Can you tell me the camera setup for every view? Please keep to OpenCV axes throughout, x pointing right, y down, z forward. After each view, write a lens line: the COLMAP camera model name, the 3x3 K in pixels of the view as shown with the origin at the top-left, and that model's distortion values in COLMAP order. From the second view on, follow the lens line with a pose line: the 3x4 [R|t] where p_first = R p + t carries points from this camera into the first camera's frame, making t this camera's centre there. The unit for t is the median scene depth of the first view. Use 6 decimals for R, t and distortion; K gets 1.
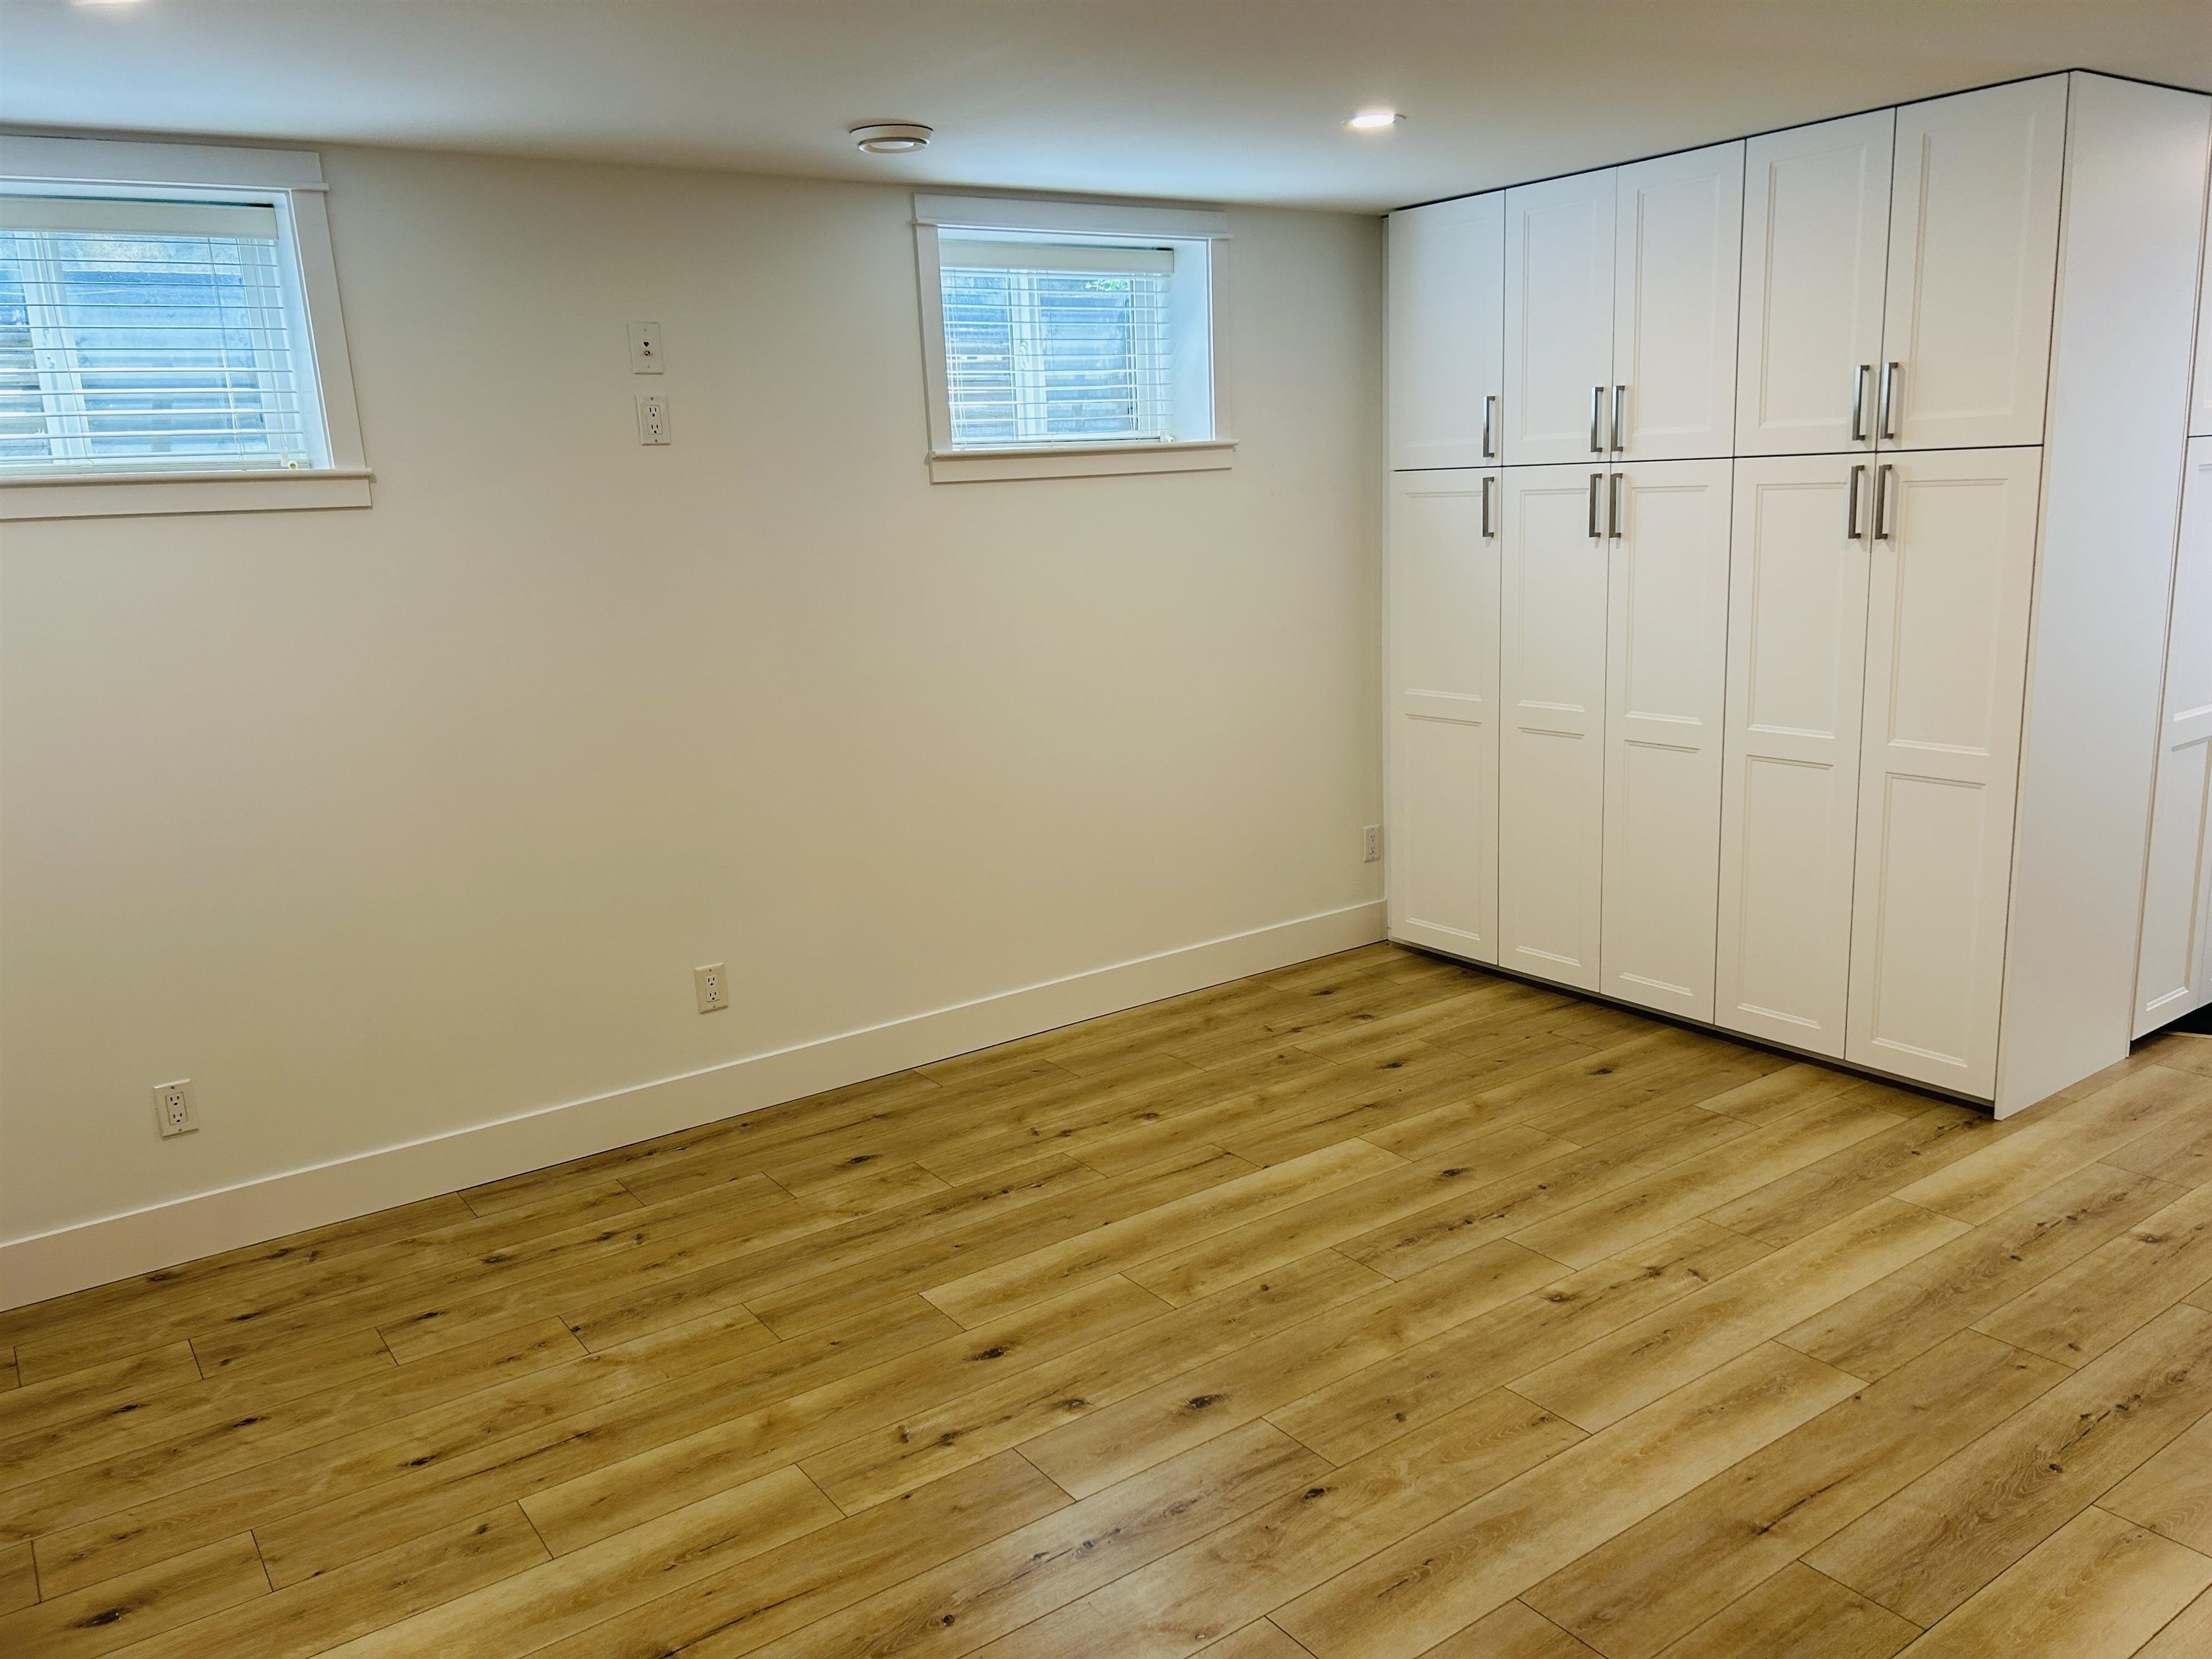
lens RADIAL K [[1674.9, 0, 1119.9], [0, 1674.9, 839.5], [0, 0, 1]] dist [0.052789, -0.052358]
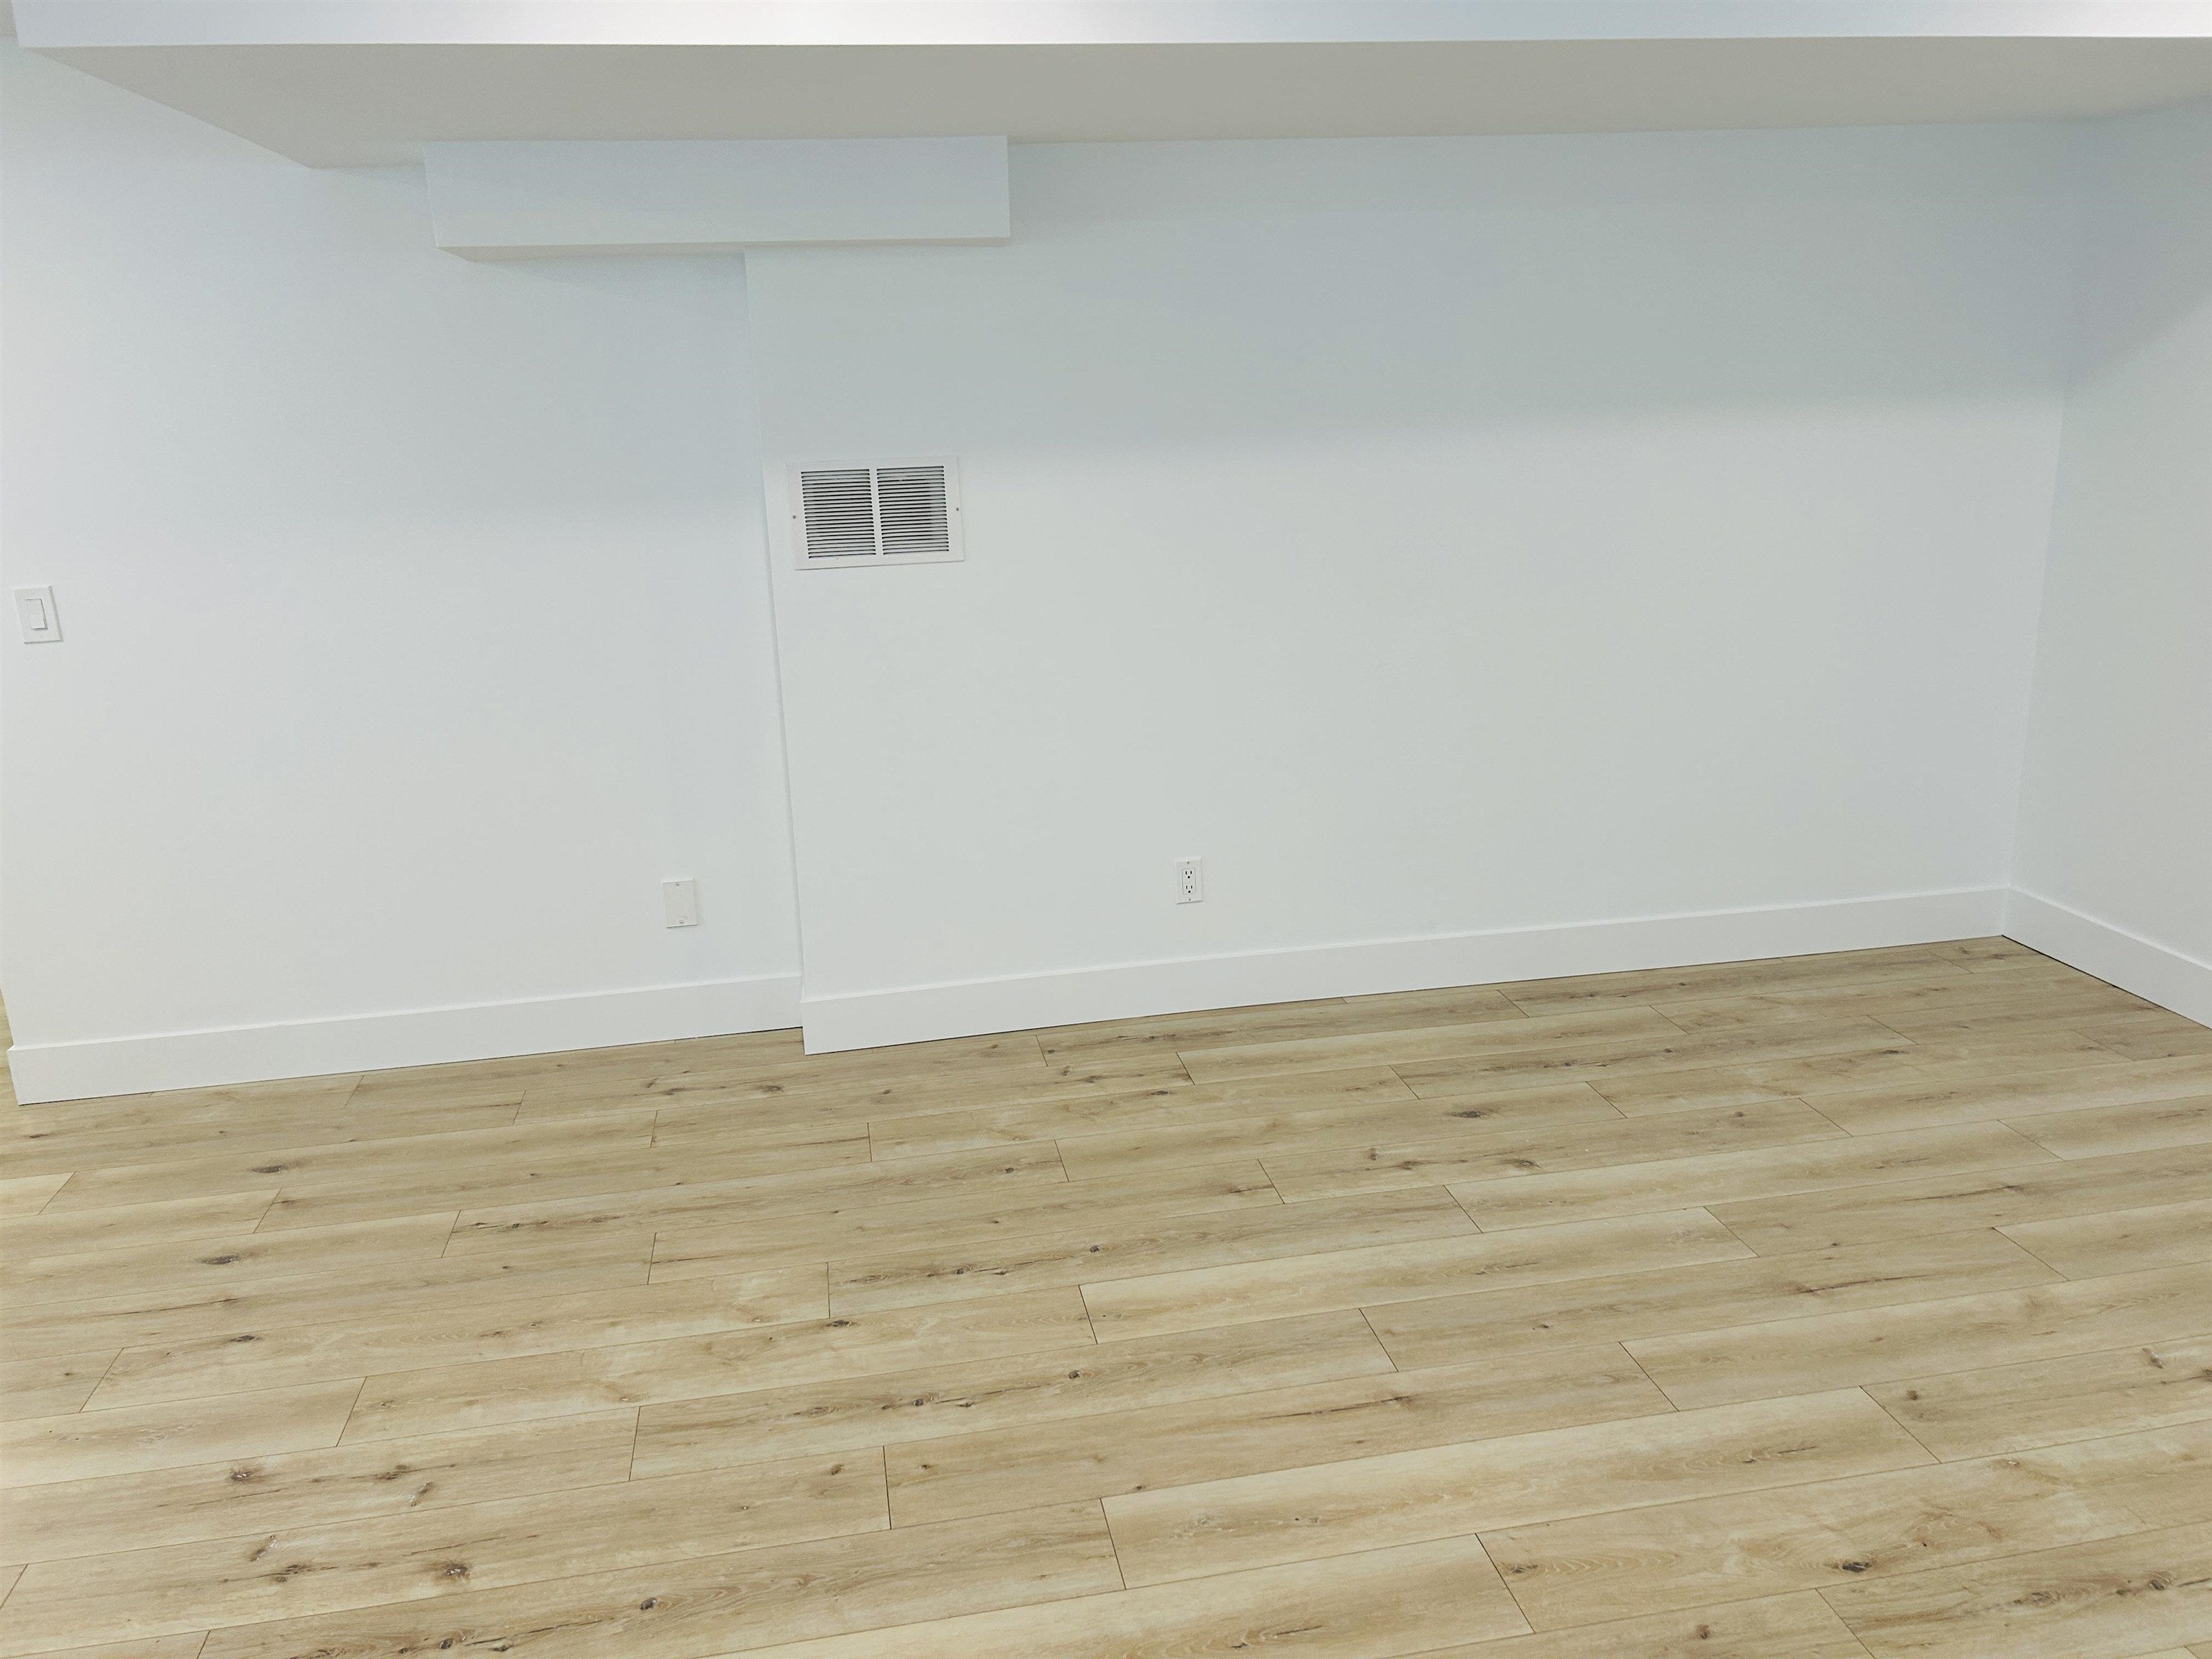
lens RADIAL K [[1663.6, 0, 1112.7], [0, 1663.6, 862.1], [0, 0, 1]] dist [0.056814, -0.065556]
pose [[-0.901817, -0.046155, 0.429646, 0.082021], [0.168635, 0.877851, 0.448263, -0.278765], [-0.397855, 0.476704, -0.783878, 1.277457]]
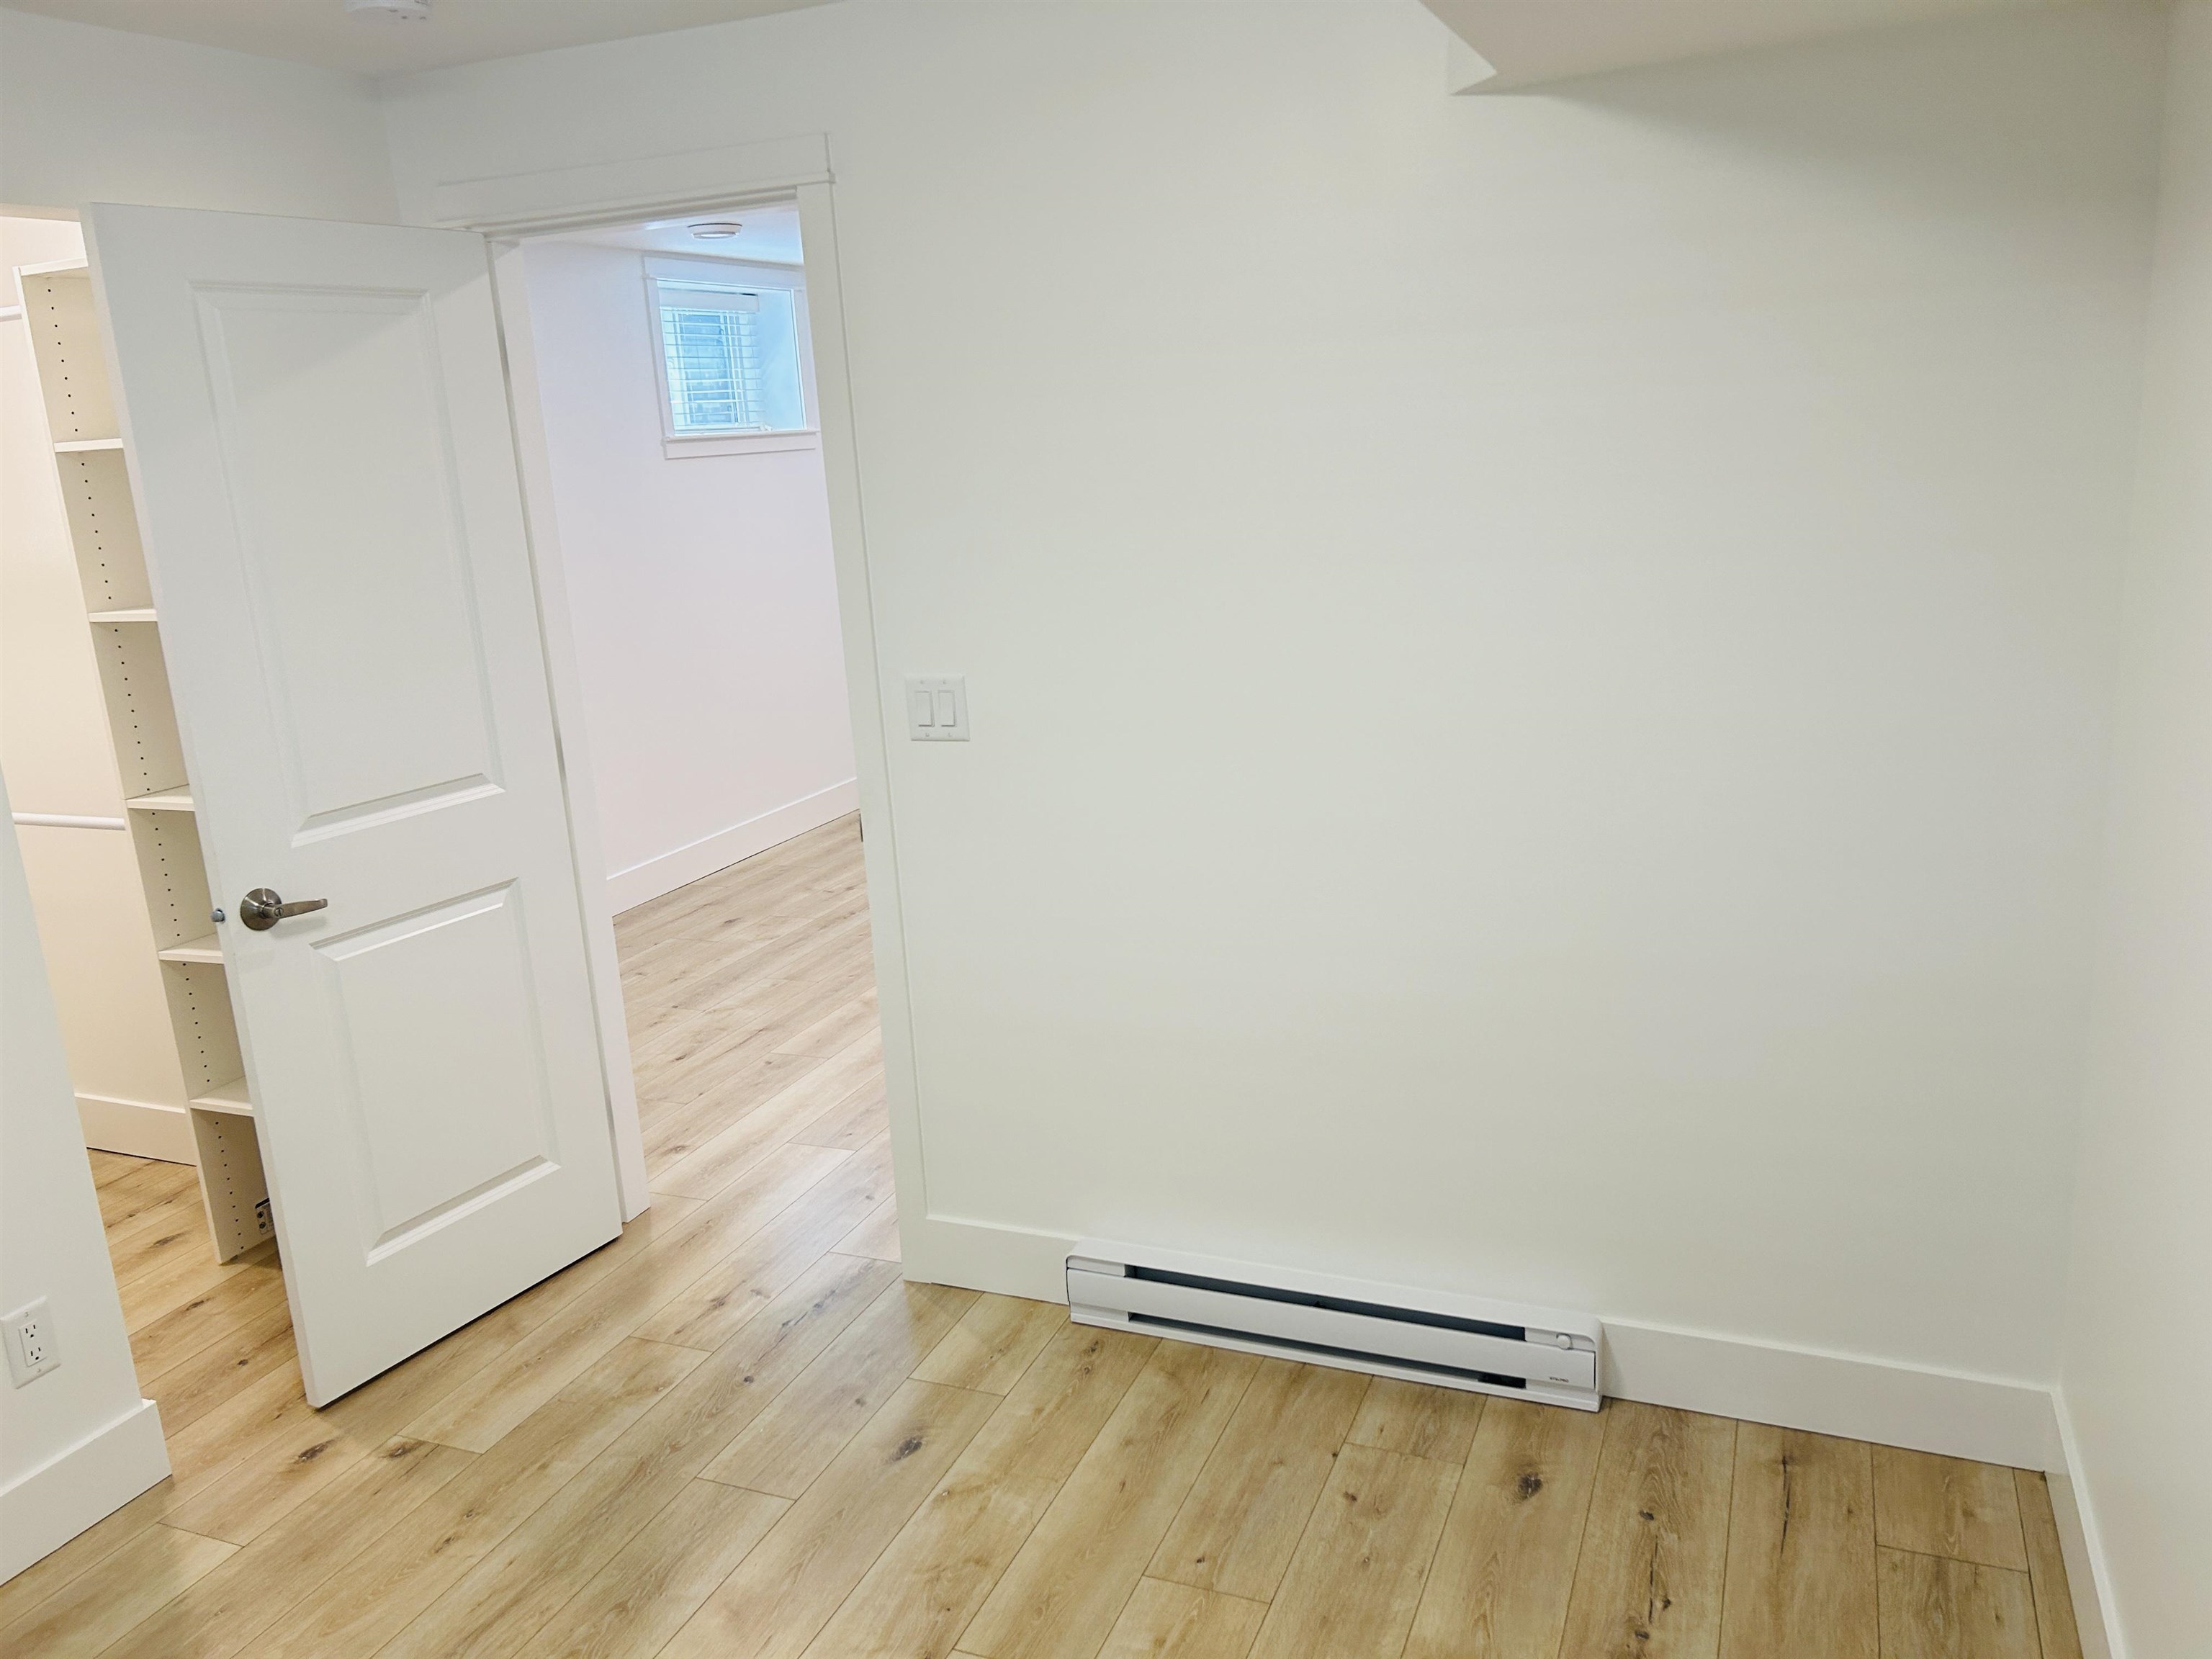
lens RADIAL K [[1674.9, 0, 1119.9], [0, 1674.9, 839.5], [0, 0, 1]] dist [0.052789, -0.052358]
pose [[0.847513, -0.134612, 0.513420, -0.717301], [0.137377, 0.989976, 0.032788, 0.140265], [-0.512688, 0.042744, 0.857511, -0.502277]]
